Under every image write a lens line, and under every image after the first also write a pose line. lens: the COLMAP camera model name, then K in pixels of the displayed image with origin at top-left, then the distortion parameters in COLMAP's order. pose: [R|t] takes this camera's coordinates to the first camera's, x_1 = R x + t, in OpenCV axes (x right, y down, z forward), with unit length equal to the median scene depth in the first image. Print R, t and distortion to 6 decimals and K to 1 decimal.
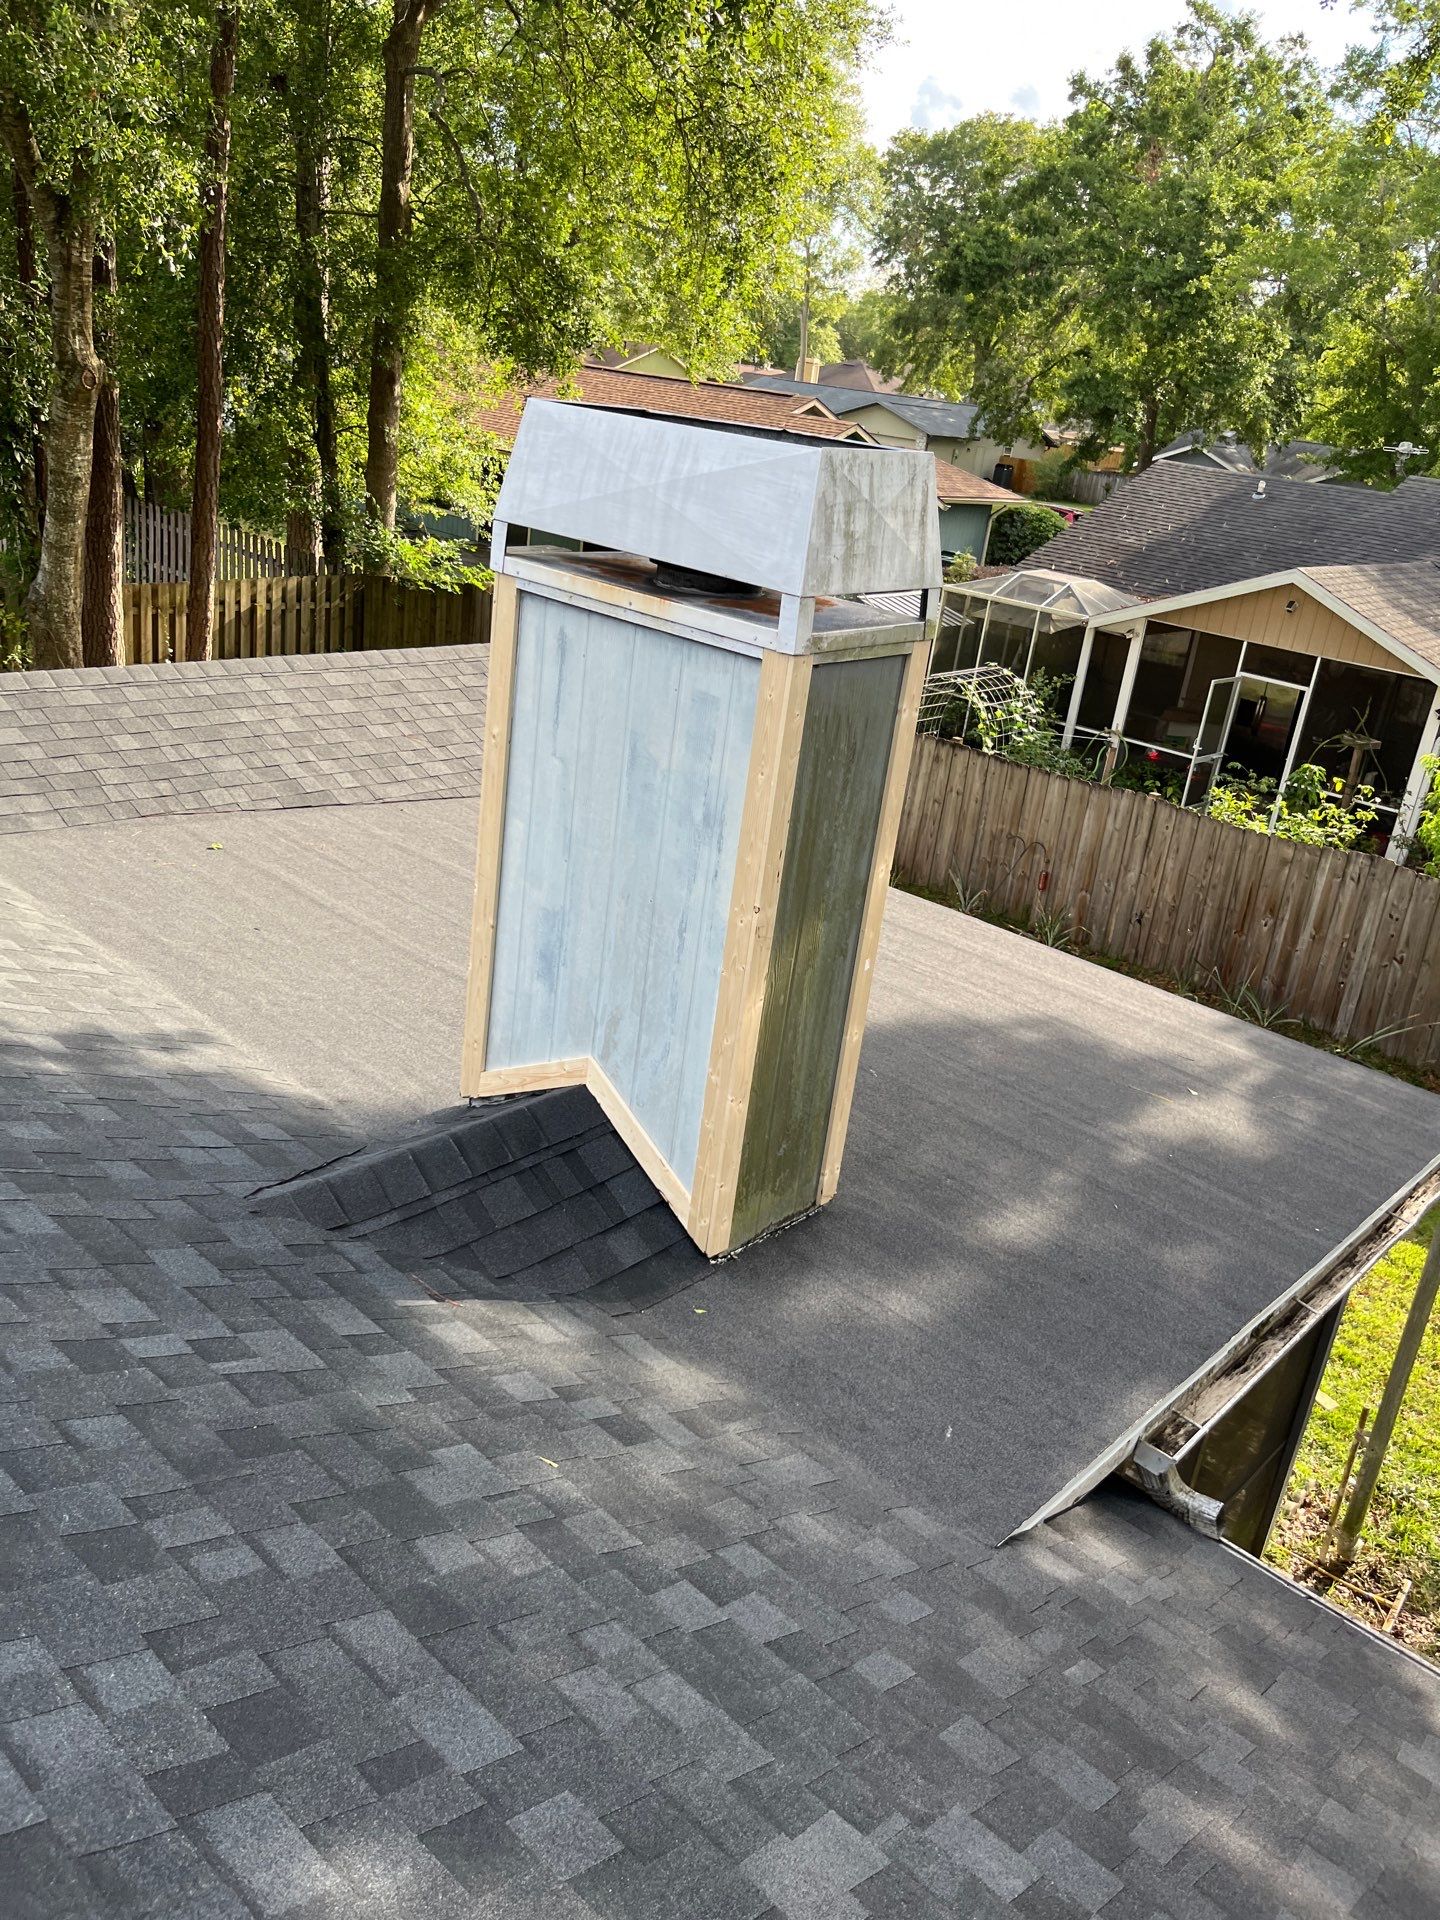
lens RADIAL K [[1453.8, 0, 722.2], [0, 1453.8, 904.5], [0, 0, 1]] dist [0.138522, -0.204108]
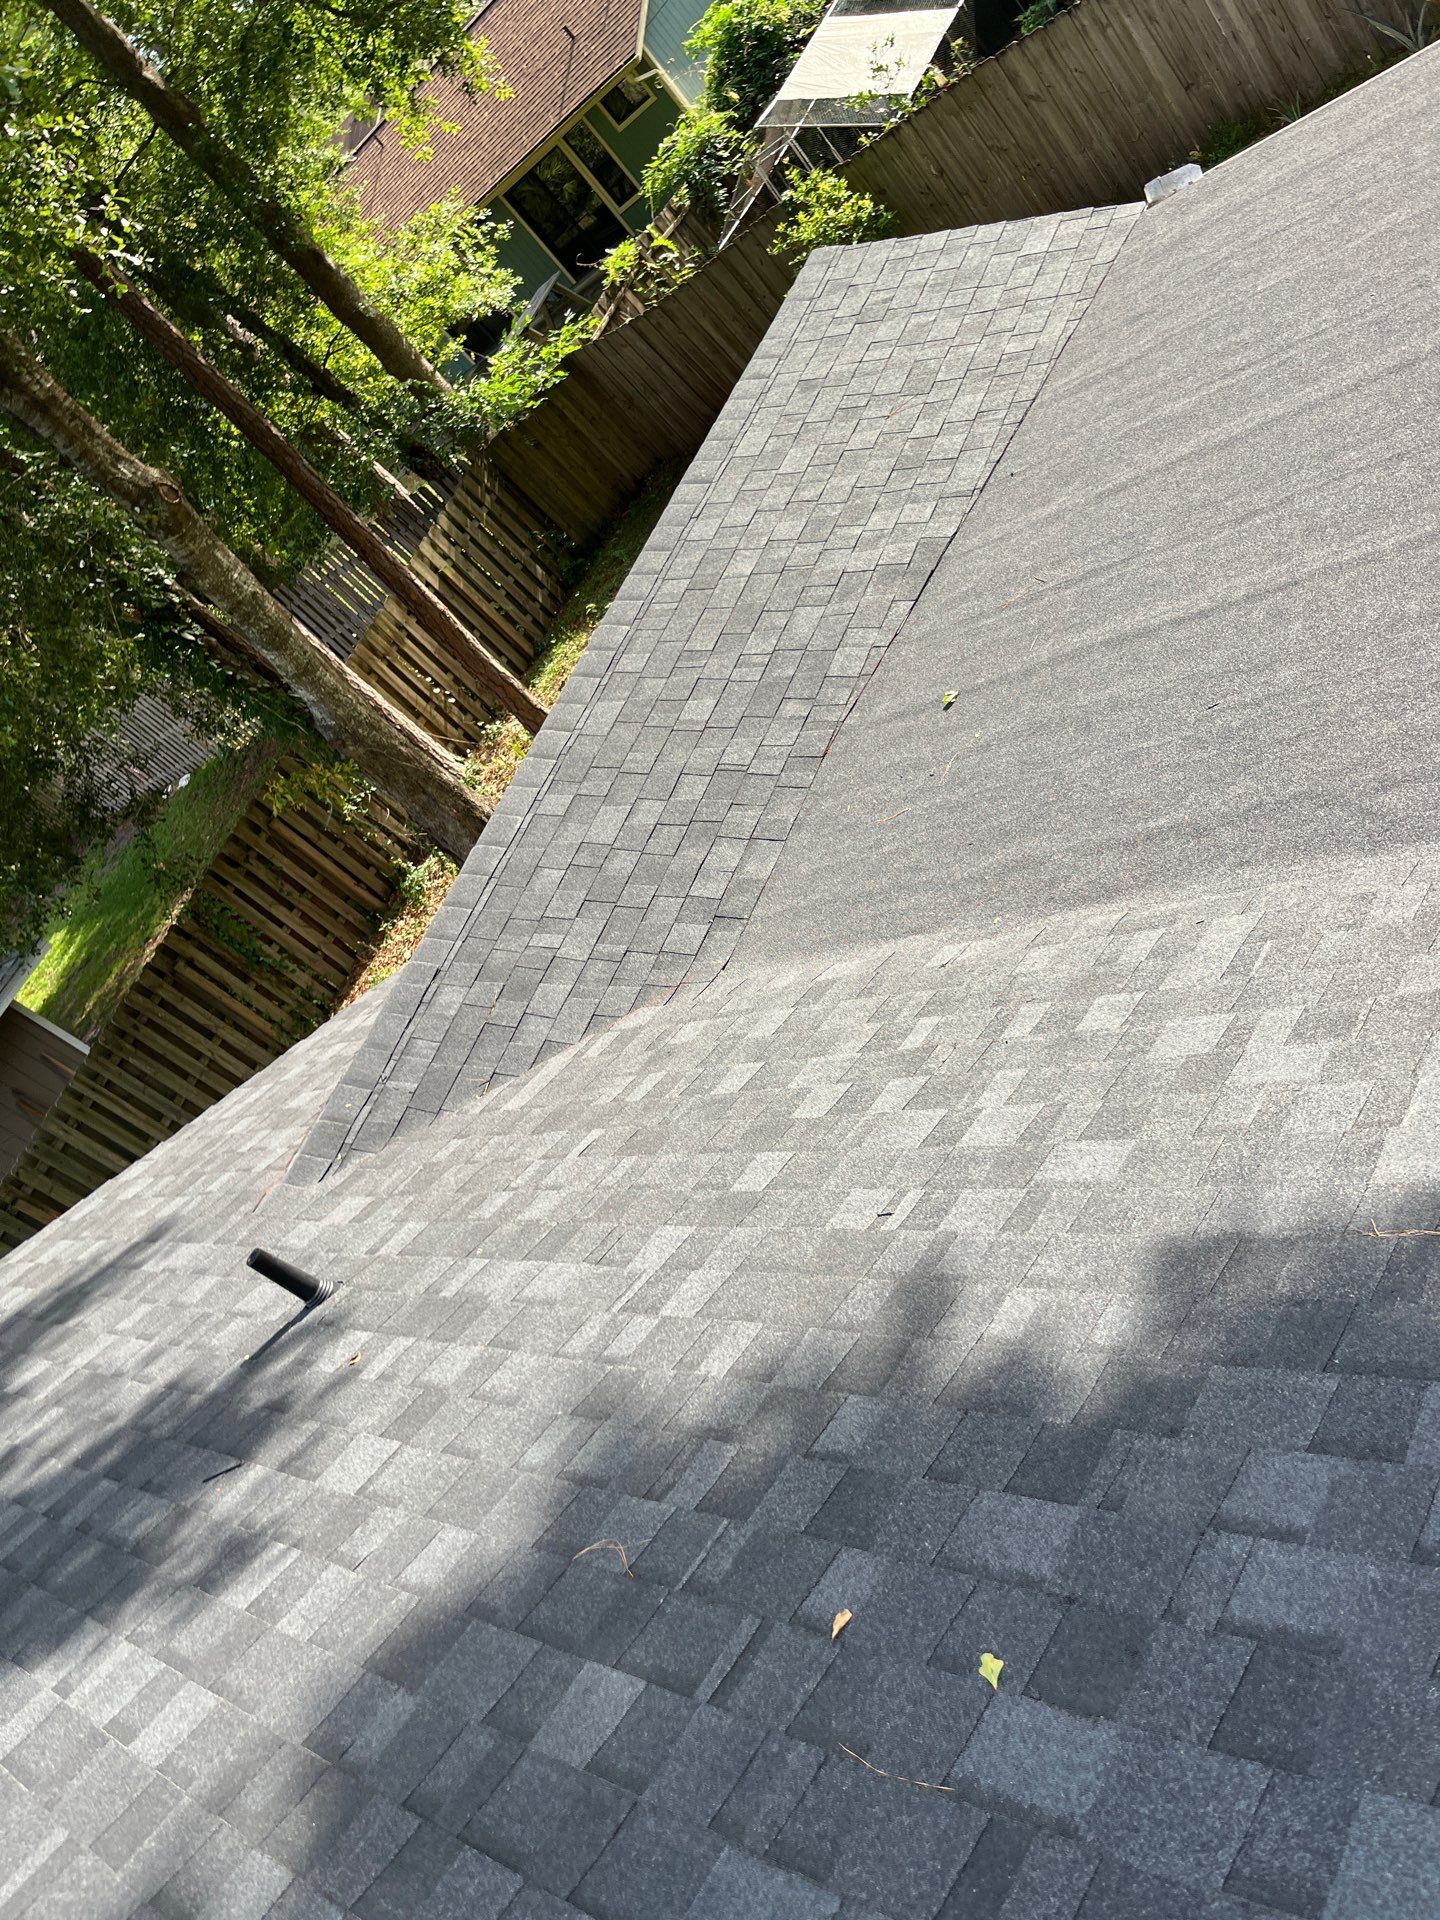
lens RADIAL K [[1453.8, 0, 722.2], [0, 1453.8, 904.5], [0, 0, 1]] dist [0.138522, -0.204108]
pose [[0.643100, -0.717419, -0.267829, -0.119034], [0.760743, 0.638578, 0.116140, -0.052700], [0.087709, -0.278438, 0.956441, 0.137223]]
